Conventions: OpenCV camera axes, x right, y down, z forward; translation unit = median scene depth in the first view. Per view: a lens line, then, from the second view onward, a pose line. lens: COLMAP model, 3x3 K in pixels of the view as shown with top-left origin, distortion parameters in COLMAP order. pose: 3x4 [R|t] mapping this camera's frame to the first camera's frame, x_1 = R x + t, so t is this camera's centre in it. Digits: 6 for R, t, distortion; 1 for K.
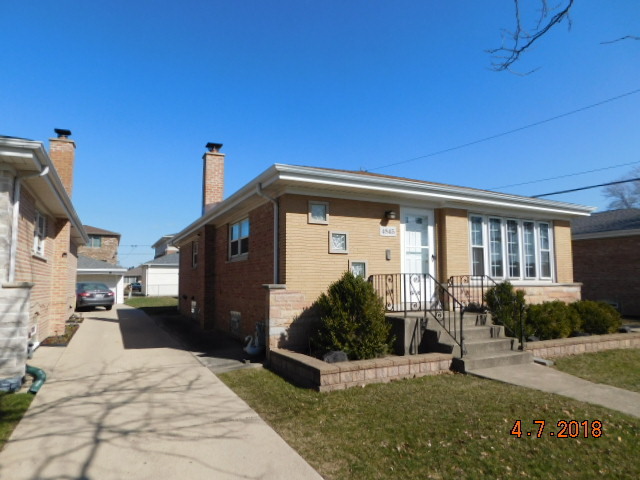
lens RADIAL K [[420.9, 0, 326.5], [0, 420.9, 245.3], [0, 0, 1]] dist [-0.032508, 0.019785]
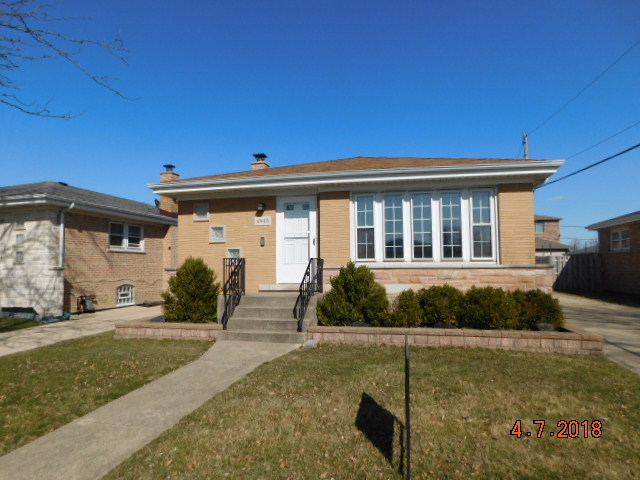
lens RADIAL K [[420.9, 0, 323.3], [0, 420.9, 243.8], [0, 0, 1]] dist [-0.032508, 0.019785]
pose [[0.763857, -0.043715, -0.643903, 0.942257], [0.063527, 0.997951, 0.007610, 0.028100], [0.642251, -0.046718, 0.765069, 0.210718]]
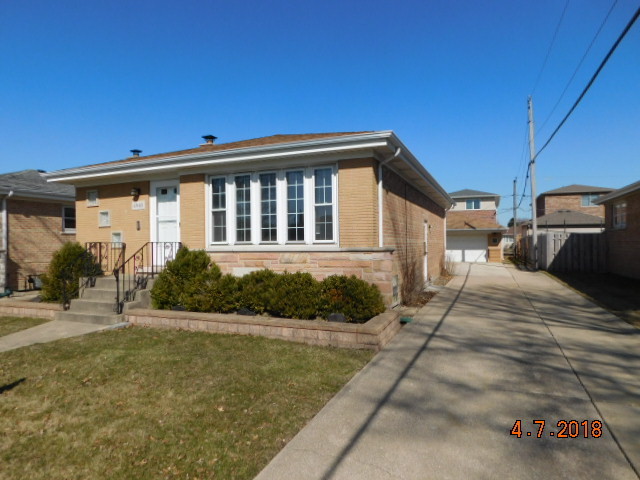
lens RADIAL K [[420.9, 0, 318.0], [0, 420.9, 242.4], [0, 0, 1]] dist [-0.032508, 0.019785]
pose [[0.640191, -0.013128, -0.768104, 1.279774], [0.077802, 0.995821, 0.047826, 0.049964], [0.764266, -0.090378, 0.638537, 0.583637]]
